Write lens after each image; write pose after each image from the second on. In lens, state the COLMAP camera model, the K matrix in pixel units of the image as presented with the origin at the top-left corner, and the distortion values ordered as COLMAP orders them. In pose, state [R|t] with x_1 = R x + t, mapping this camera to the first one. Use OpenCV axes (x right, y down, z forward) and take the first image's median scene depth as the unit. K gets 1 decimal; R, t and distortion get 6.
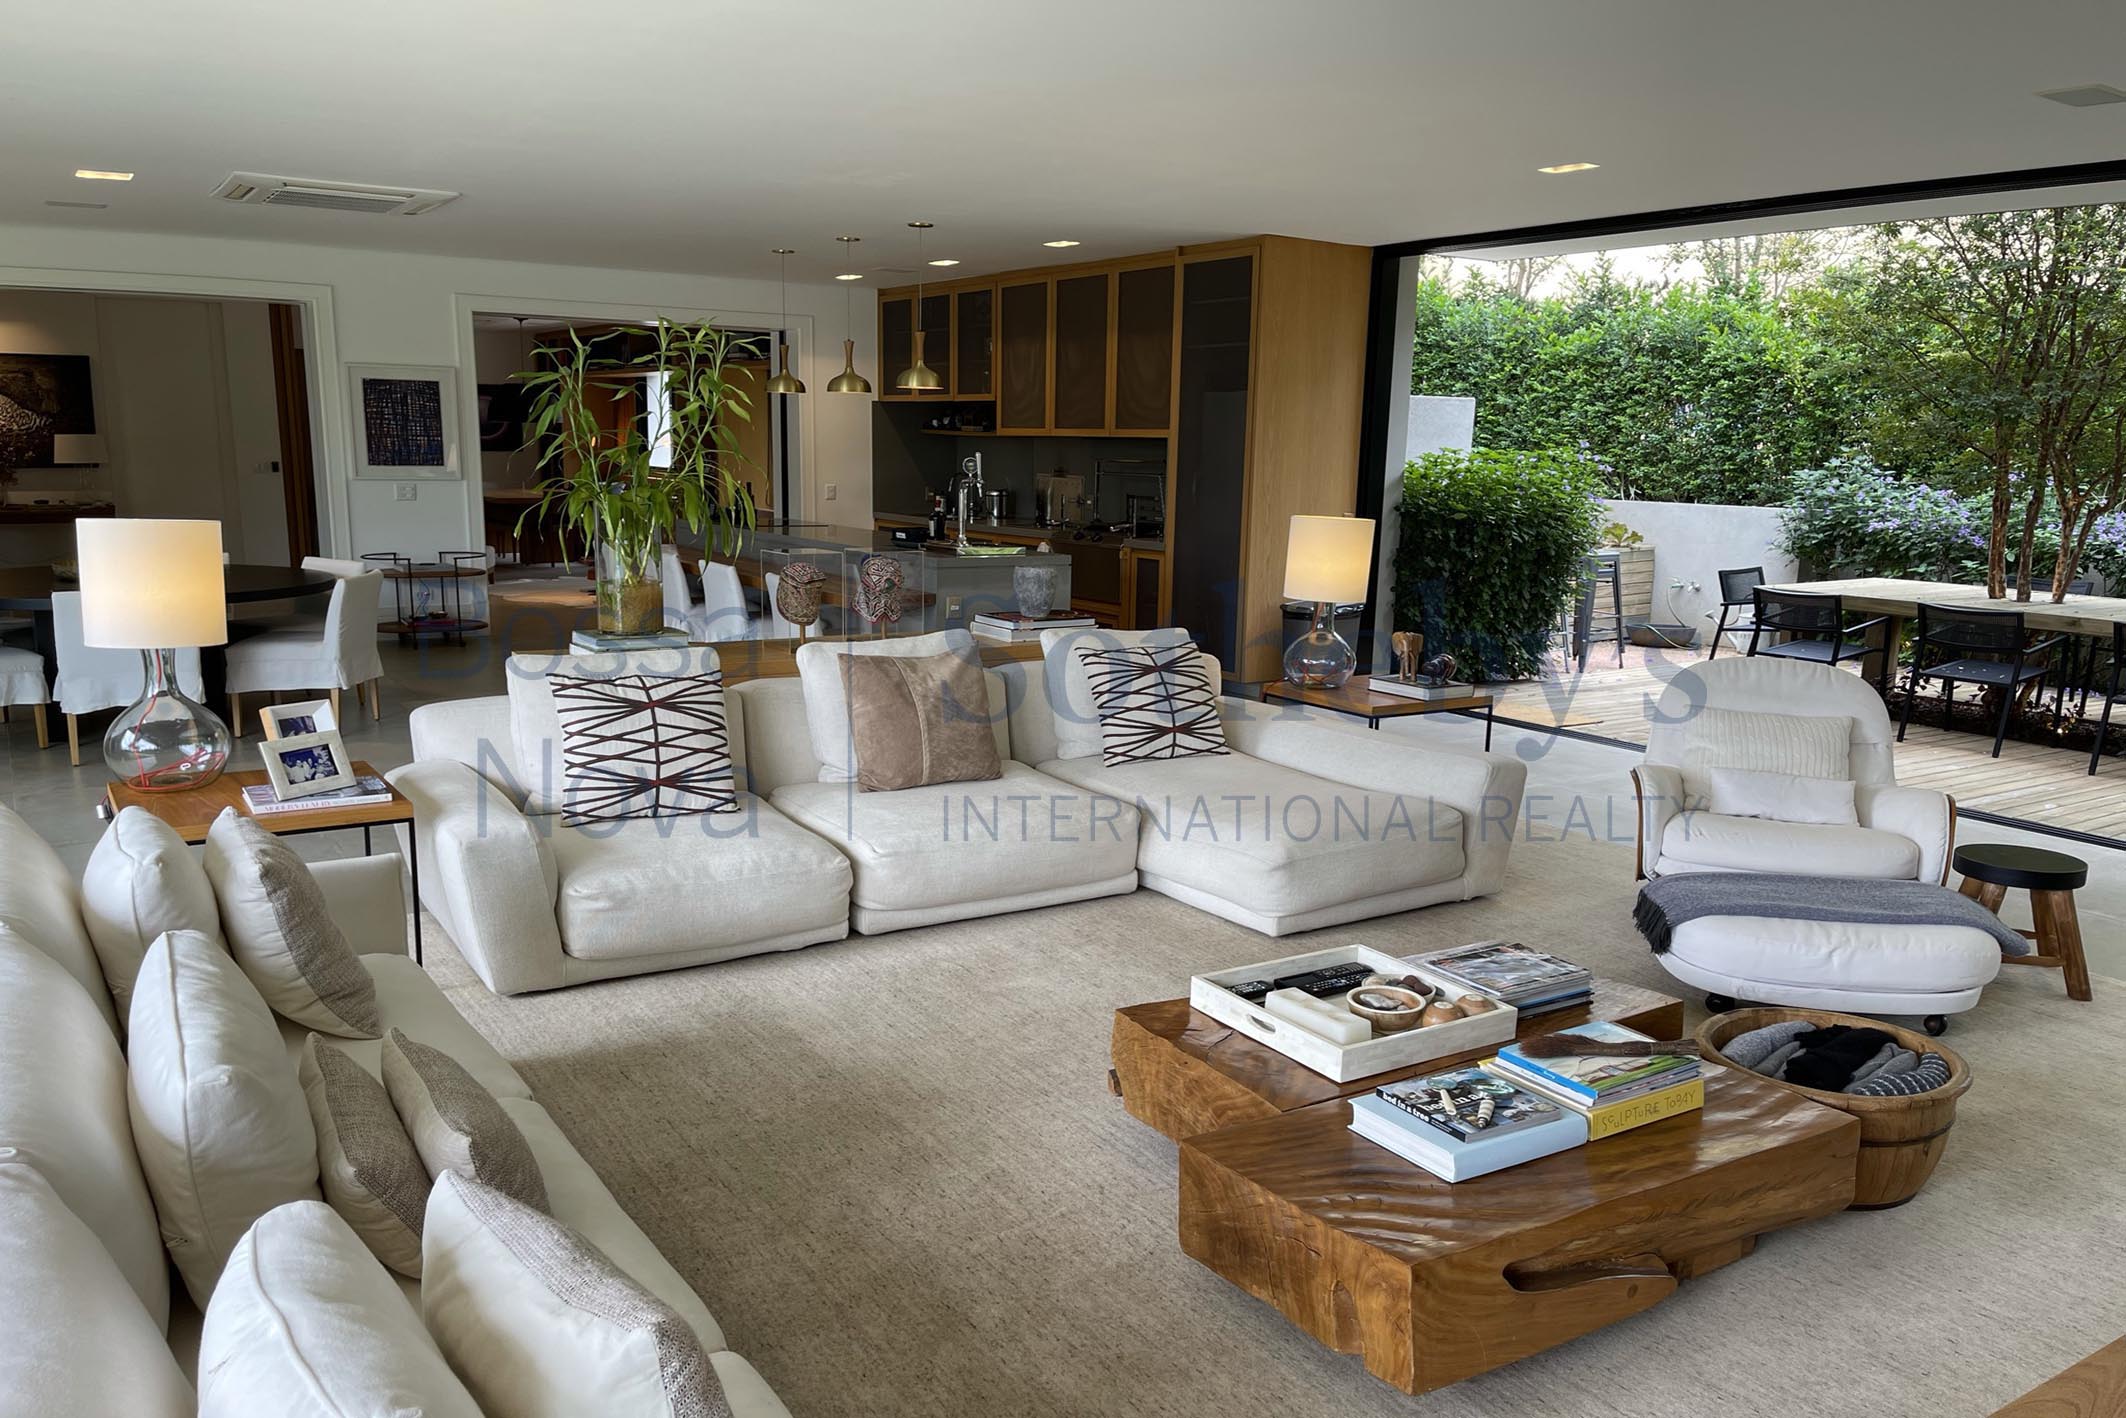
lens RADIAL K [[1599.8, 0, 1059.5], [0, 1599.8, 742.5], [0, 0, 1]] dist [0.057953, -0.001589]
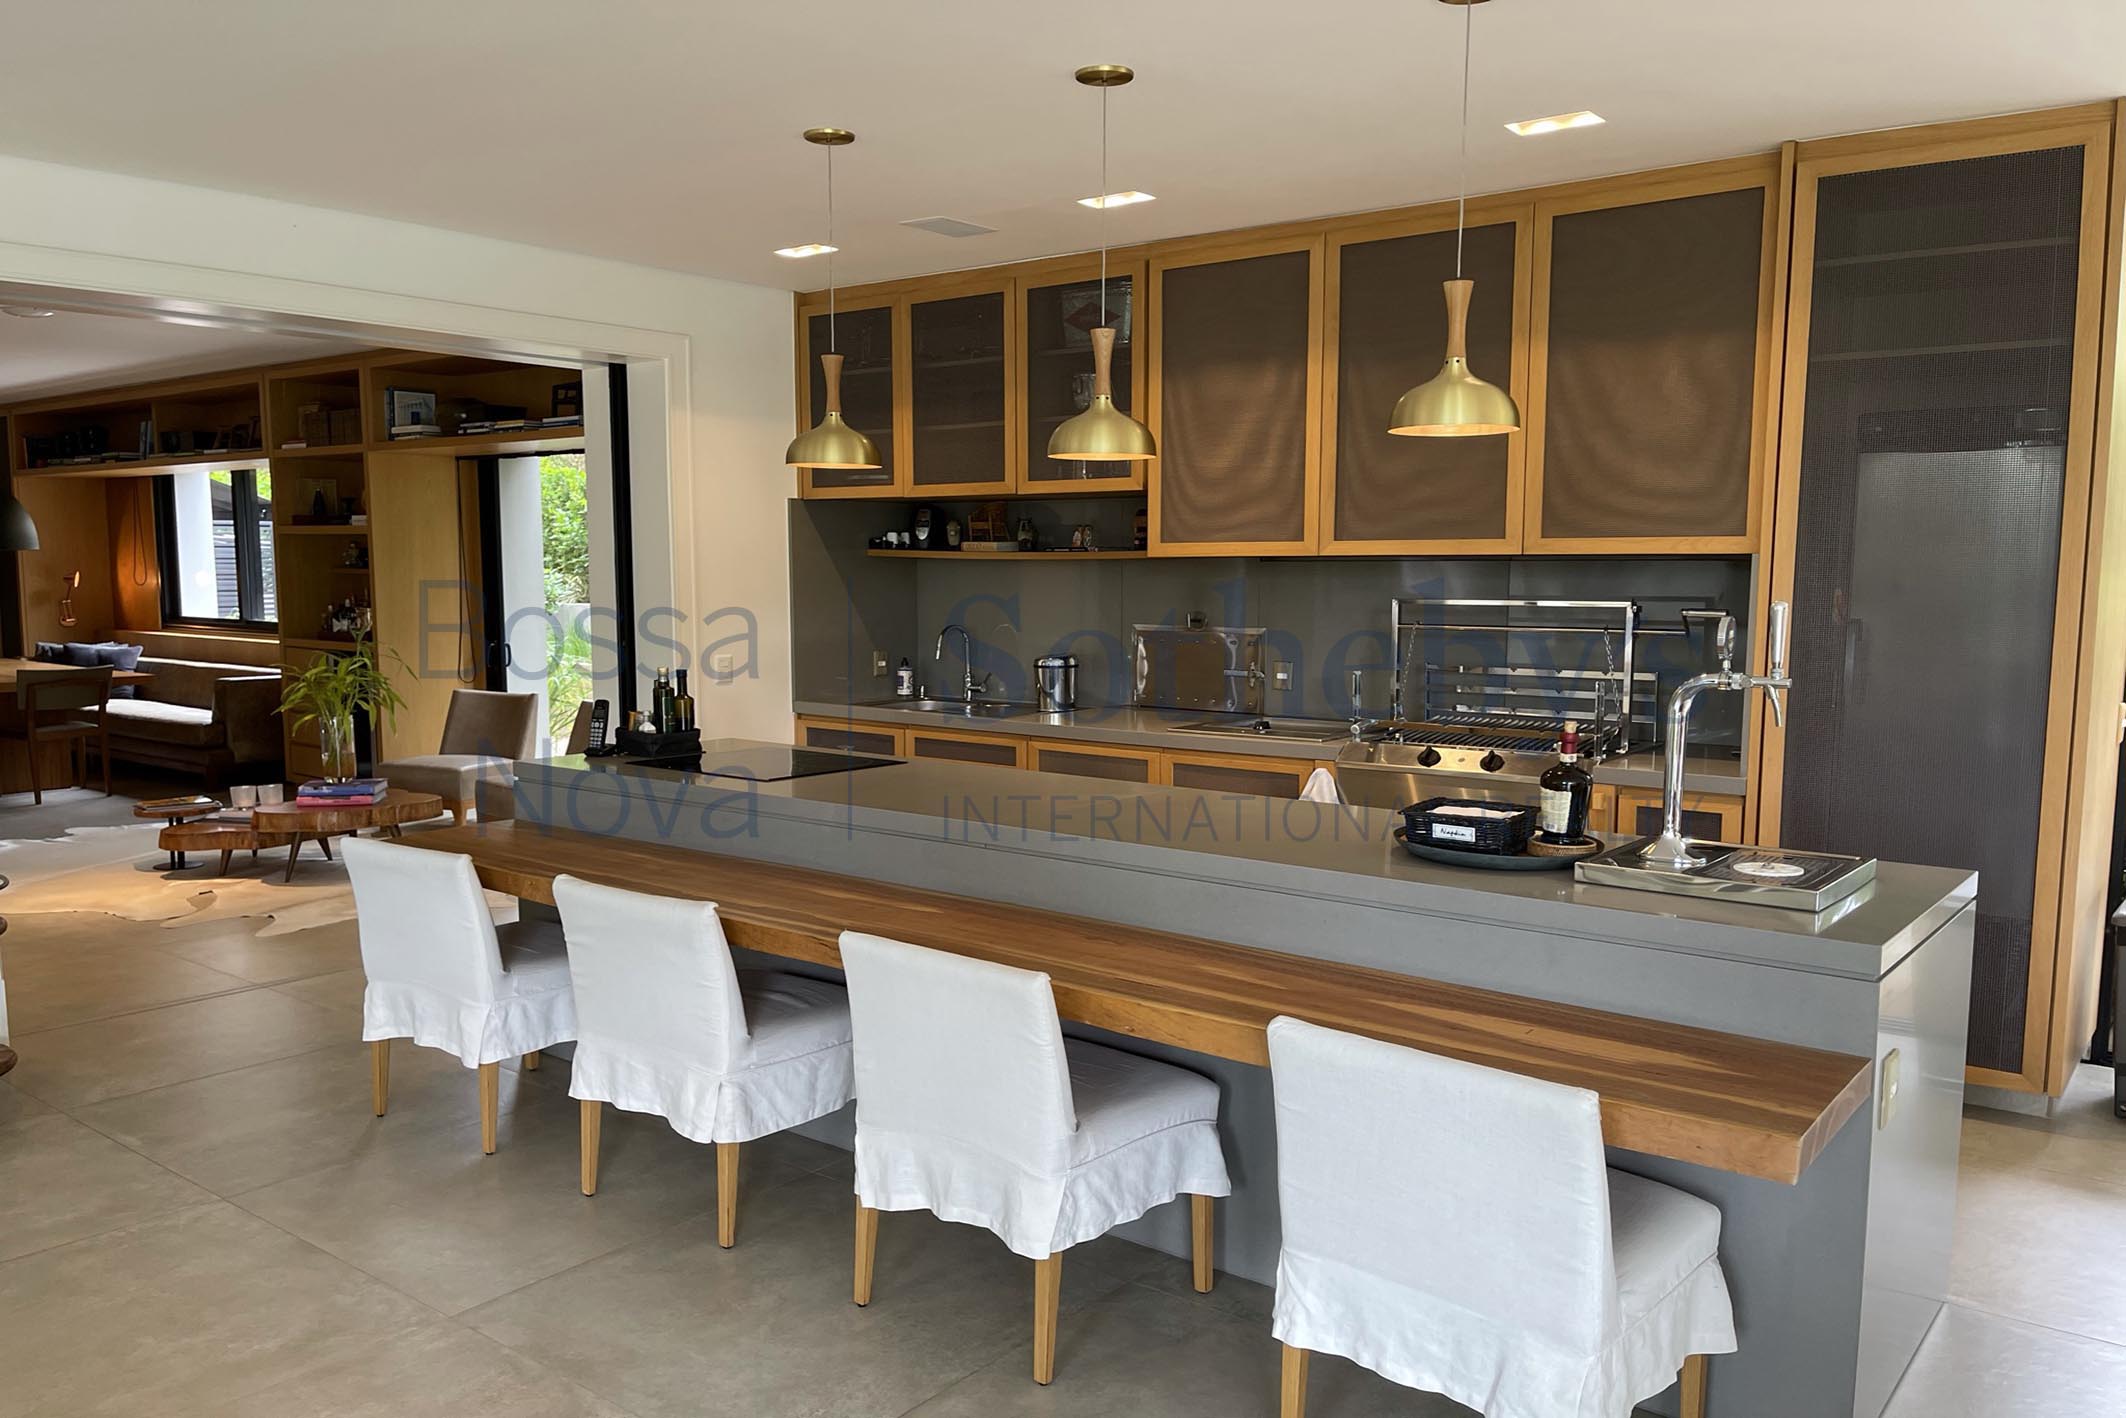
lens RADIAL K [[1599.8, 0, 1059.5], [0, 1599.8, 742.5], [0, 0, 1]] dist [0.057953, -0.001589]
pose [[0.942160, -0.051585, 0.331171, -0.226181], [0.073985, 0.995720, -0.055383, -0.100475], [-0.326897, 0.076682, 0.941944, 0.504364]]
